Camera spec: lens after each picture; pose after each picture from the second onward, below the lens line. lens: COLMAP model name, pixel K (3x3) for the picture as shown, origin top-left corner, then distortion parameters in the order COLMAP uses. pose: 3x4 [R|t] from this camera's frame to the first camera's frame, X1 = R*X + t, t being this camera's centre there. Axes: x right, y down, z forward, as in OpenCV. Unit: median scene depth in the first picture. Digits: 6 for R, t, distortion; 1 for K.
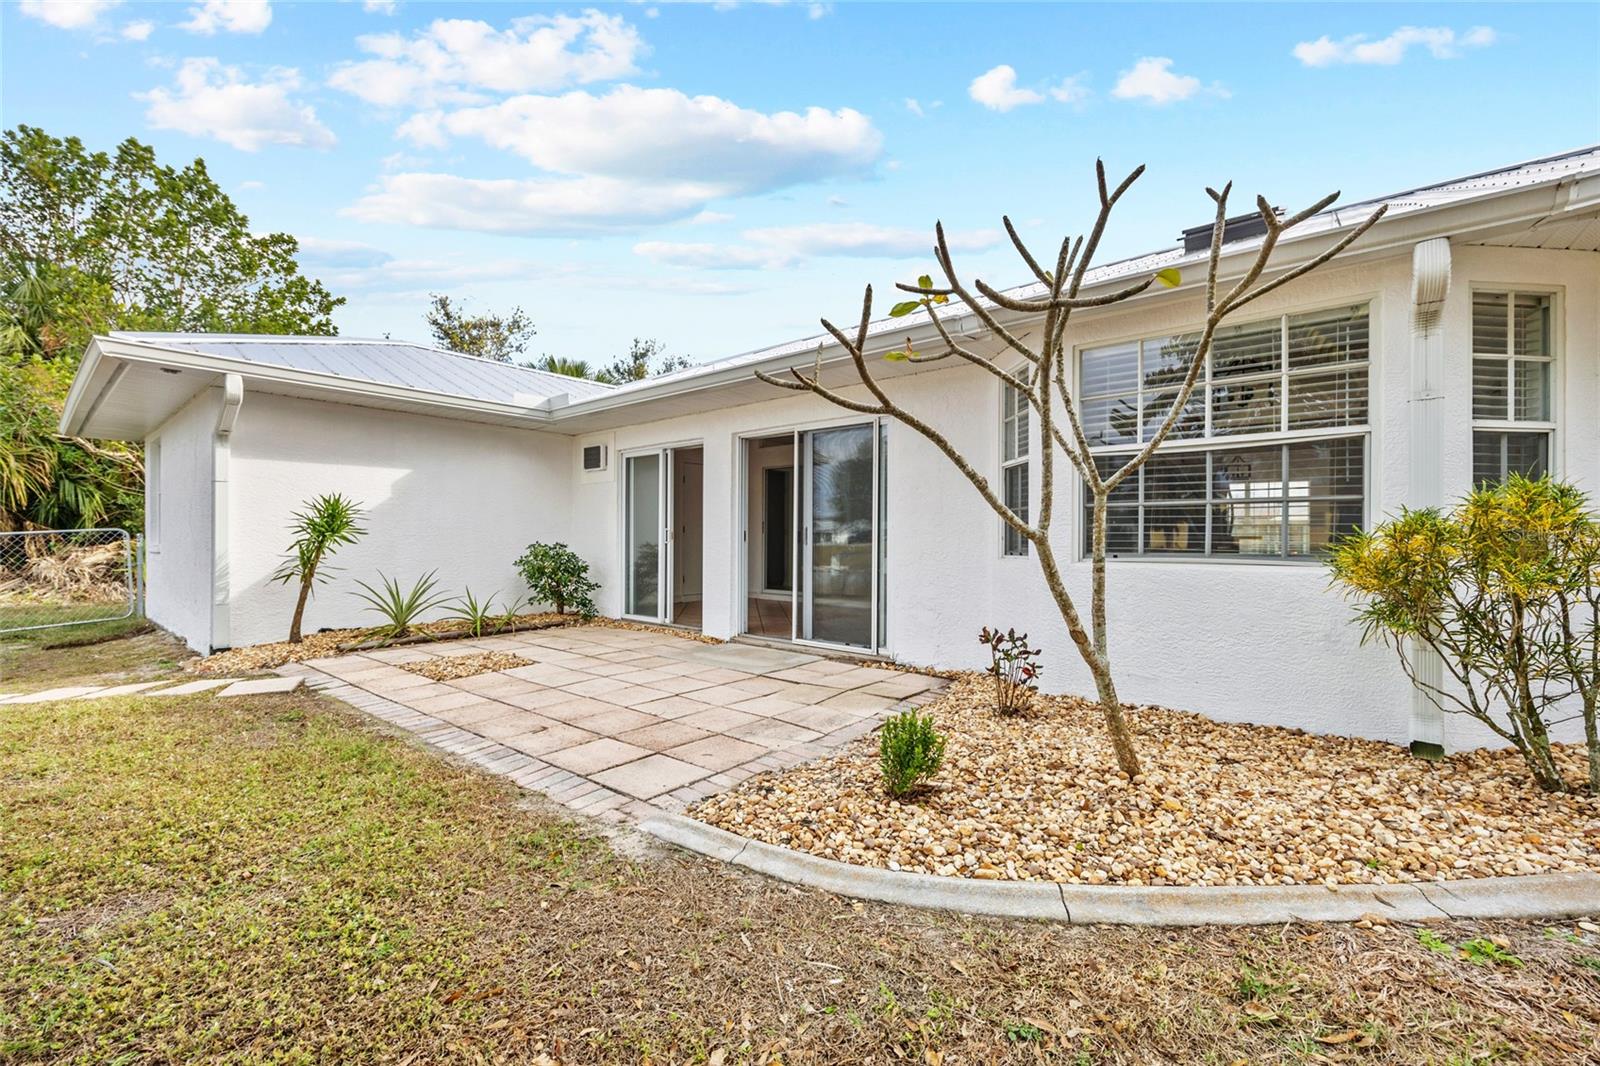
lens RADIAL K [[656.1, 0, 798.0], [0, 656.1, 542.1], [0, 0, 1]] dist [-0.000388, -0.000186]
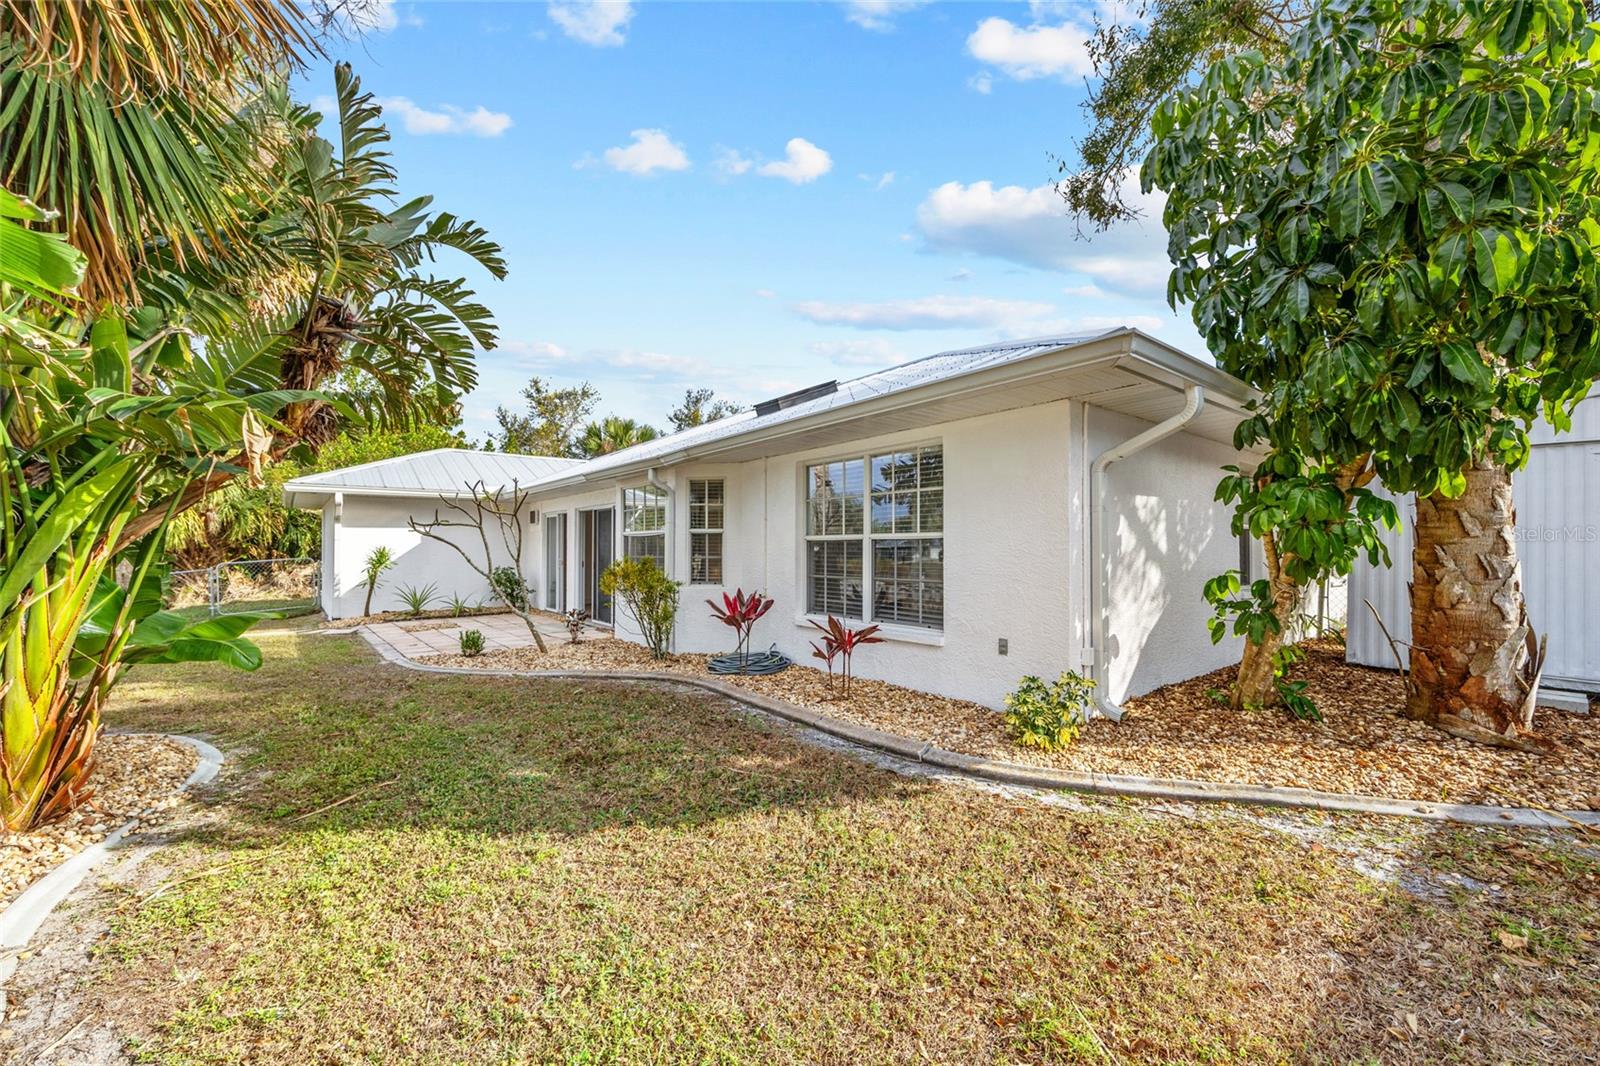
lens RADIAL K [[656.1, 0, 798.0], [0, 656.1, 542.1], [0, 0, 1]] dist [-0.000388, -0.000186]
pose [[0.978020, -0.005524, -0.208440, 0.764764], [0.002140, 0.999862, -0.016453, -0.033938], [0.208502, 0.015646, 0.977897, -0.571364]]
